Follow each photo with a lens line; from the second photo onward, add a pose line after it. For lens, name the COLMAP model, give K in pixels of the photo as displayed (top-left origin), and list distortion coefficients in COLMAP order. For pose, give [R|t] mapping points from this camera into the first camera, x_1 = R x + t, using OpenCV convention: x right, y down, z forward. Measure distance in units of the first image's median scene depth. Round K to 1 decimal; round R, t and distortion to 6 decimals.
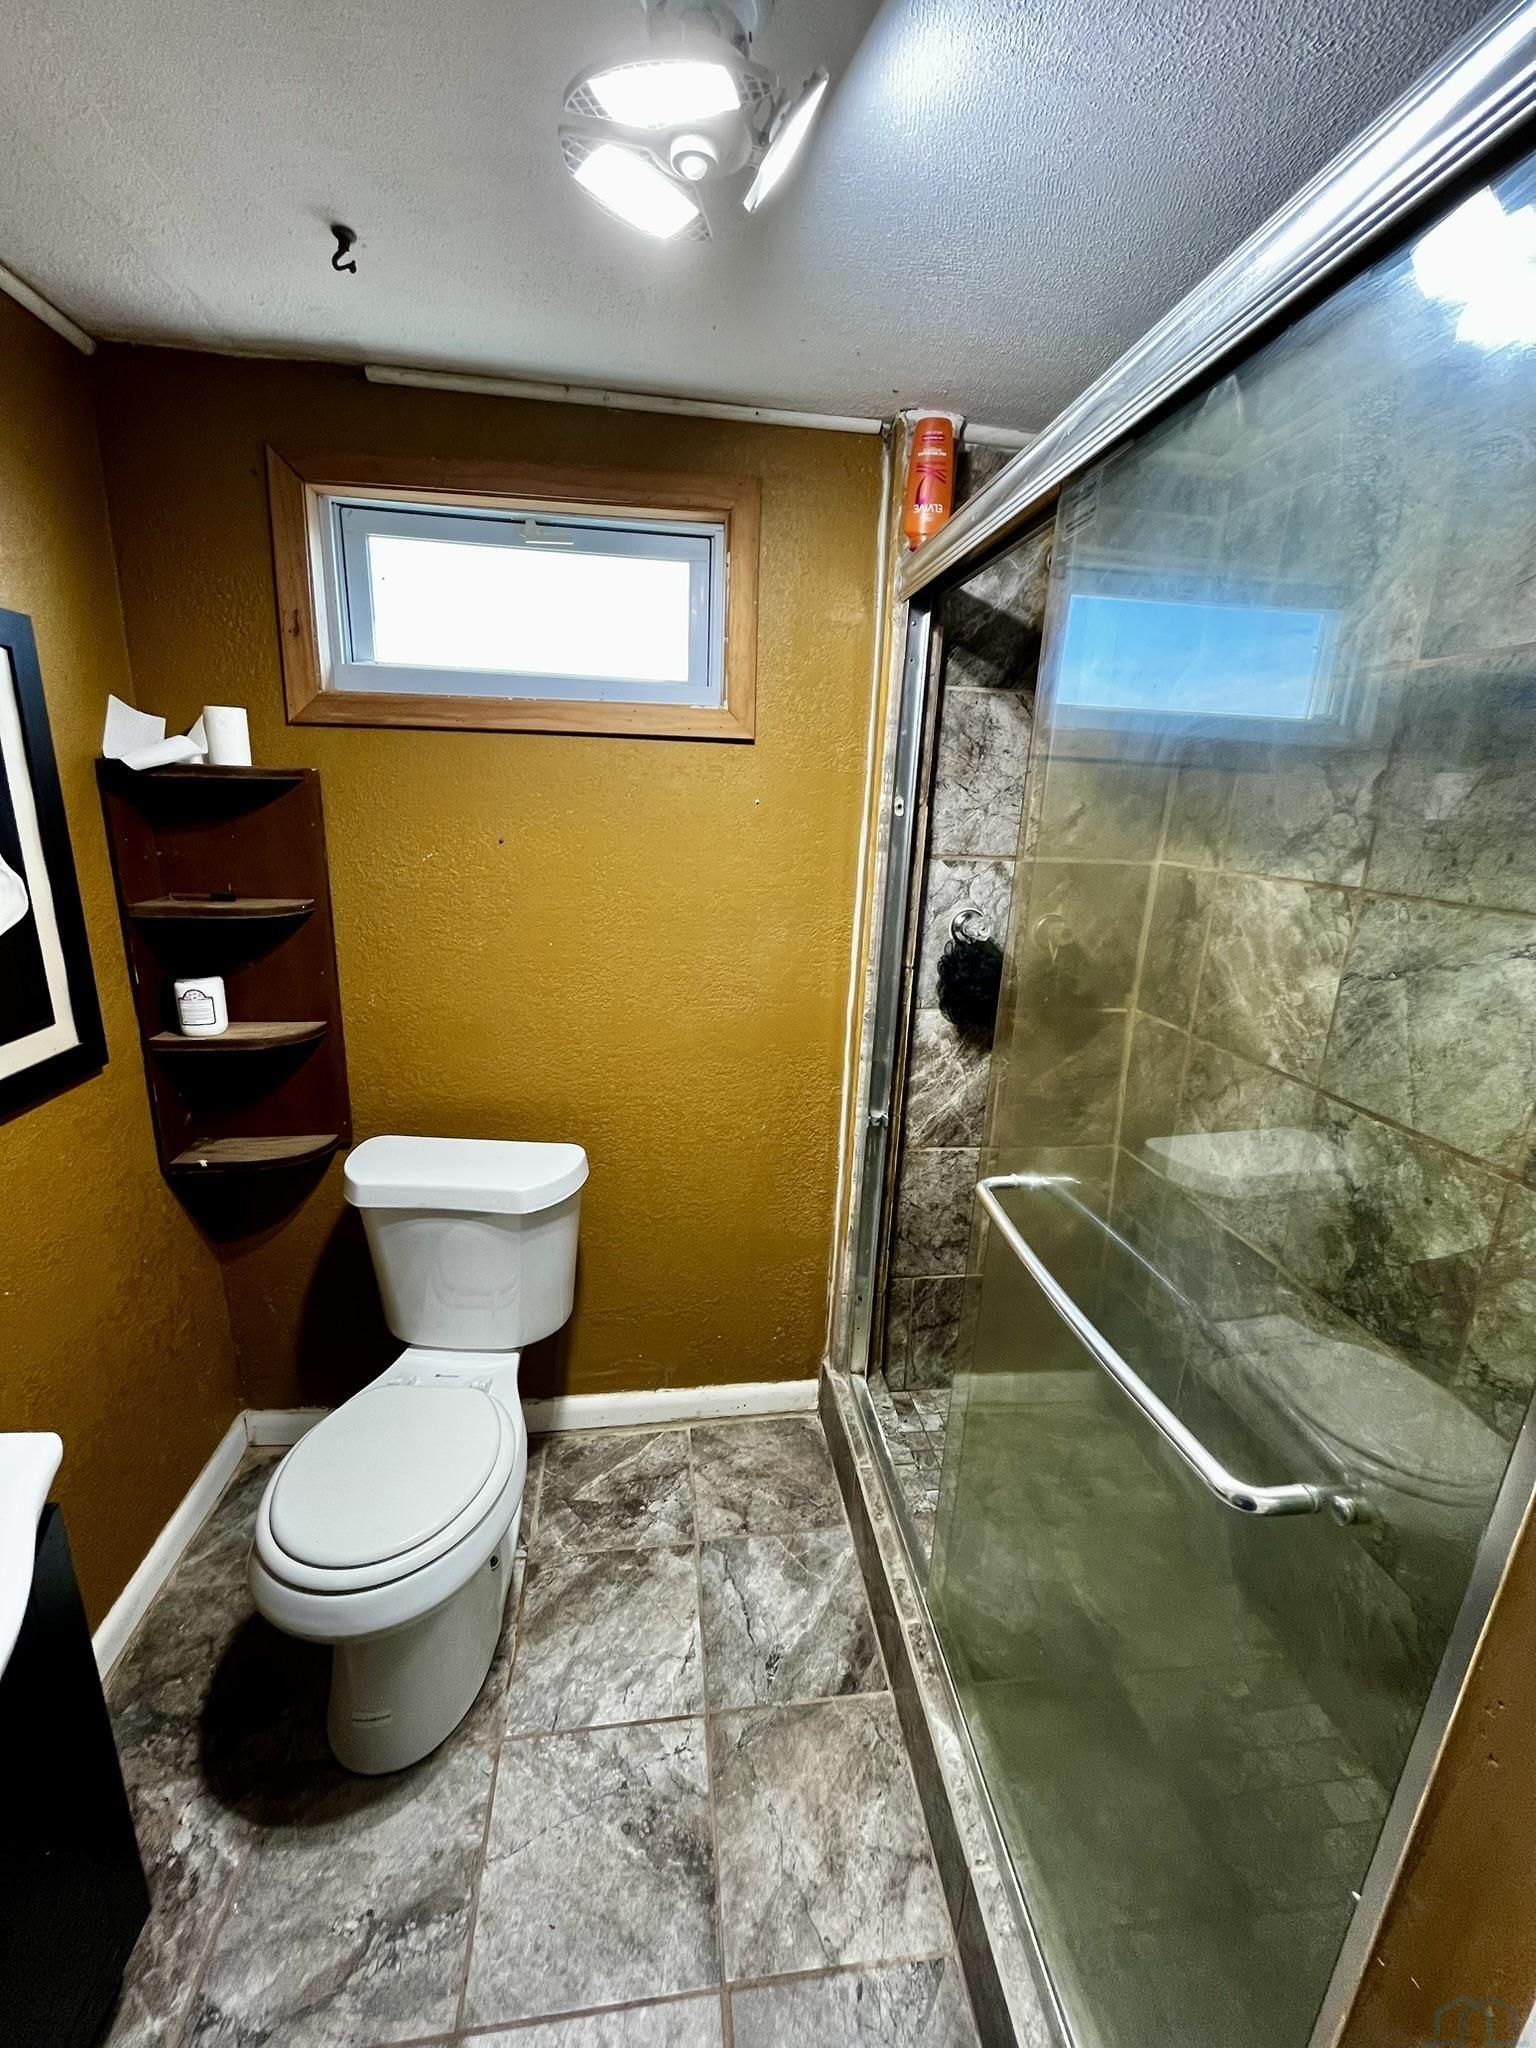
lens RADIAL K [[826.2, 0, 760.4], [0, 826.2, 1022.3], [0, 0, 1]] dist [0.004289, -0.001008]
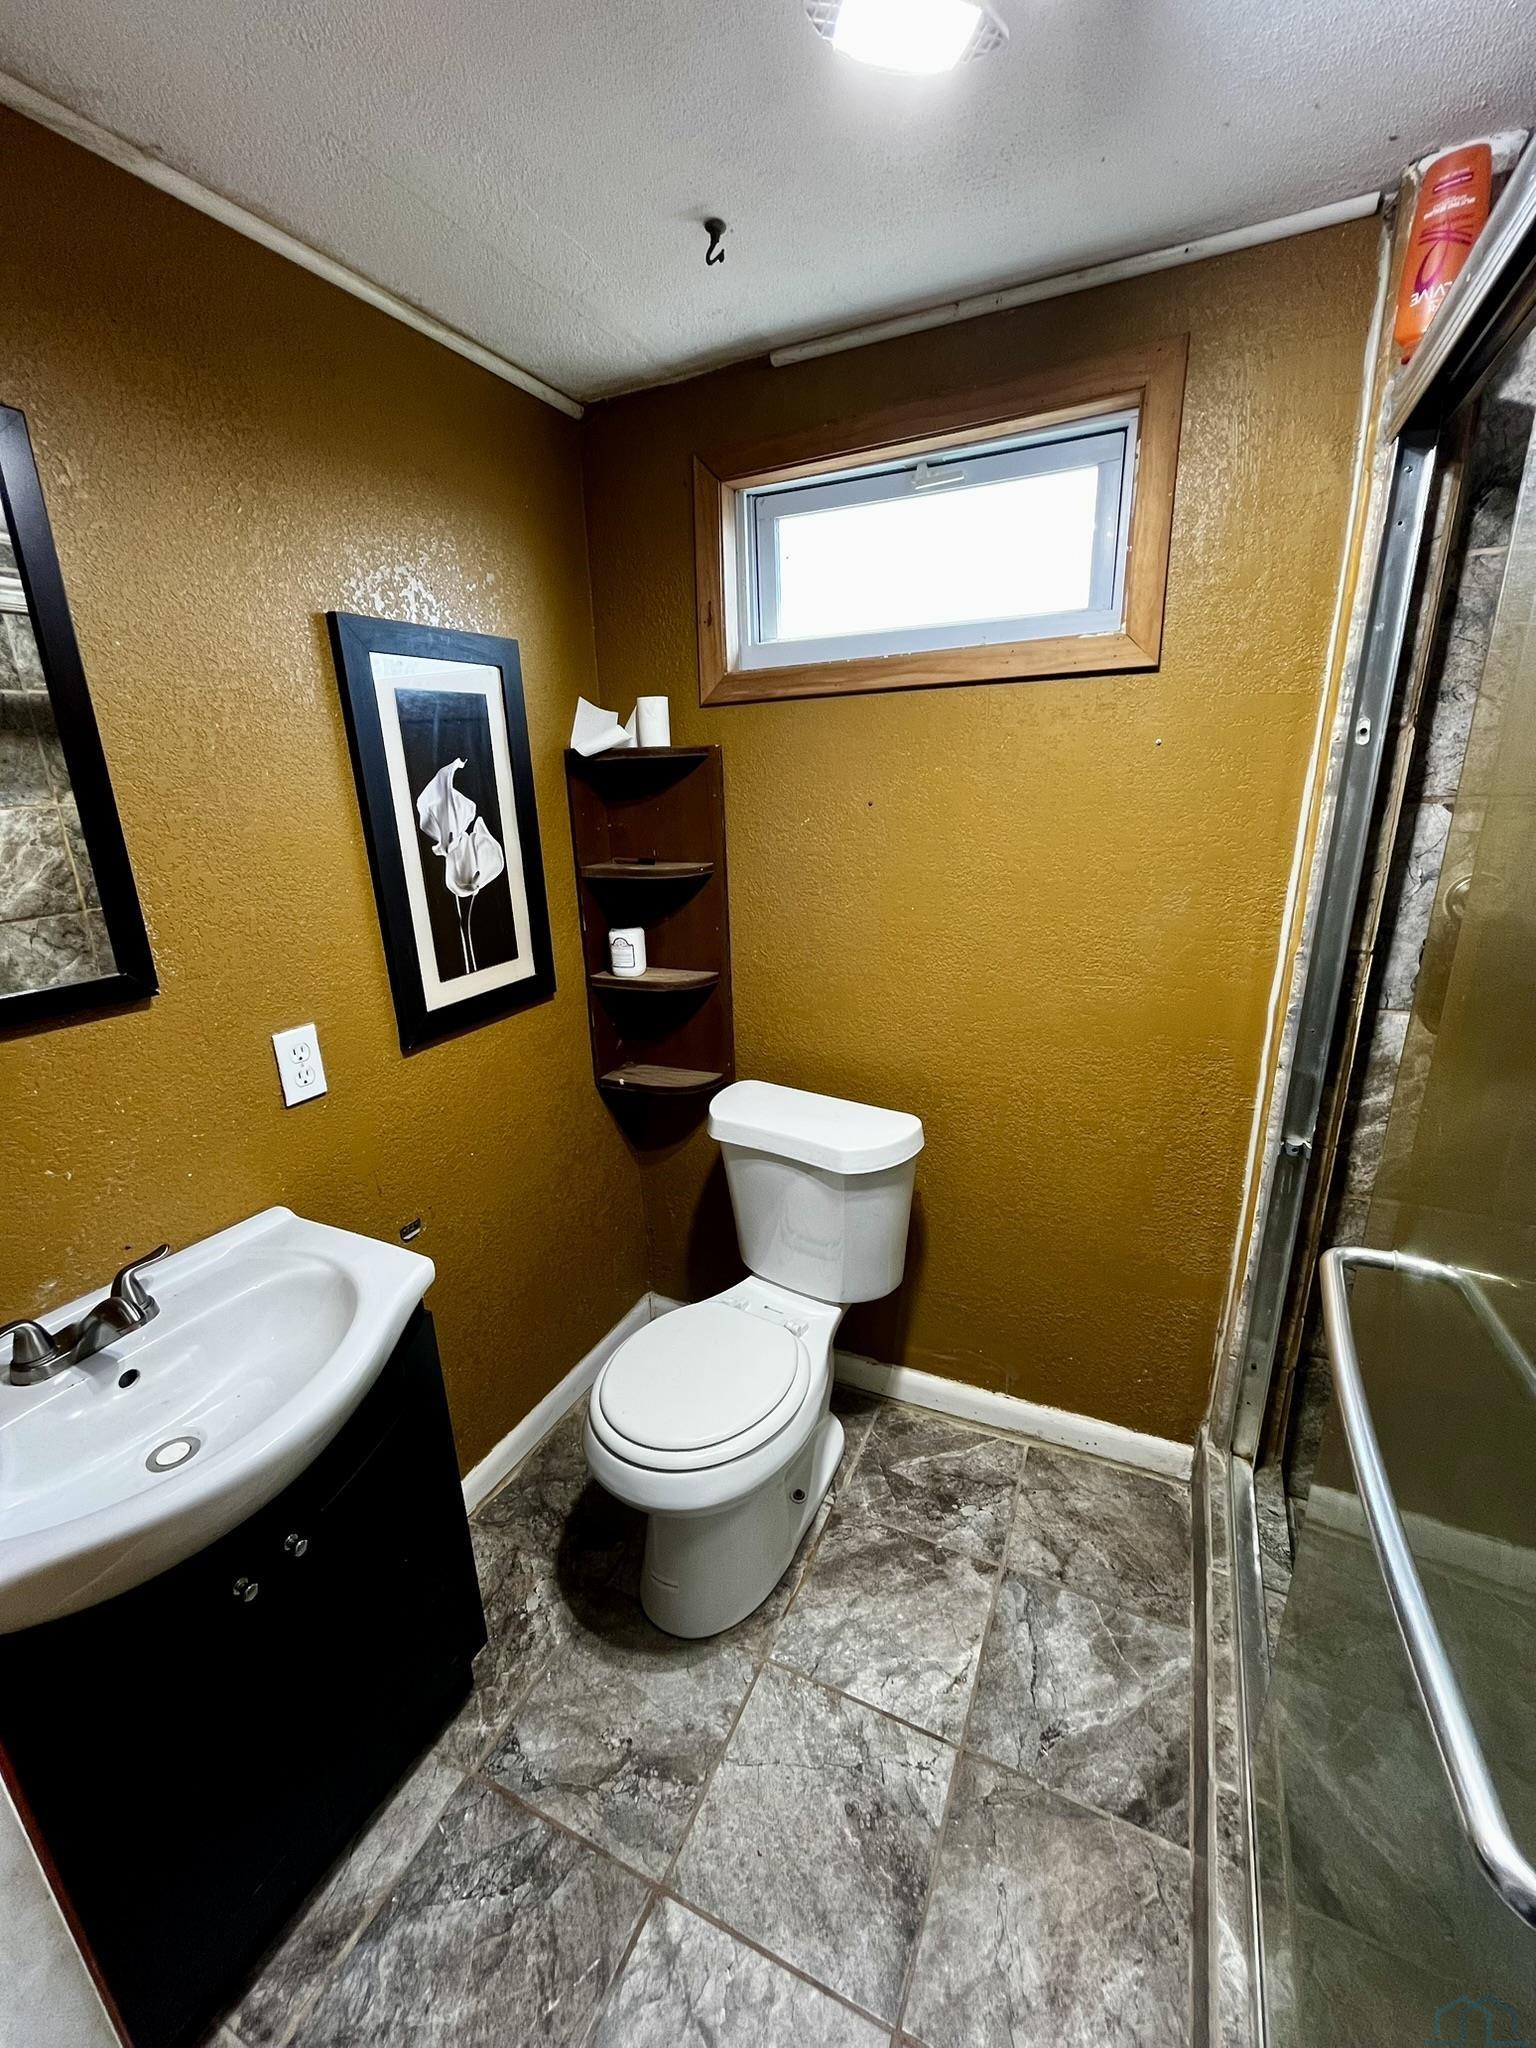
lens RADIAL K [[826.2, 0, 771.5], [0, 826.2, 1023.0], [0, 0, 1]] dist [0.004289, -0.001008]
pose [[0.837510, 0.098260, -0.537515, 0.157838], [-0.082902, 0.995161, 0.052749, 0.002112], [0.540097, 0.000383, 0.841603, 0.100132]]
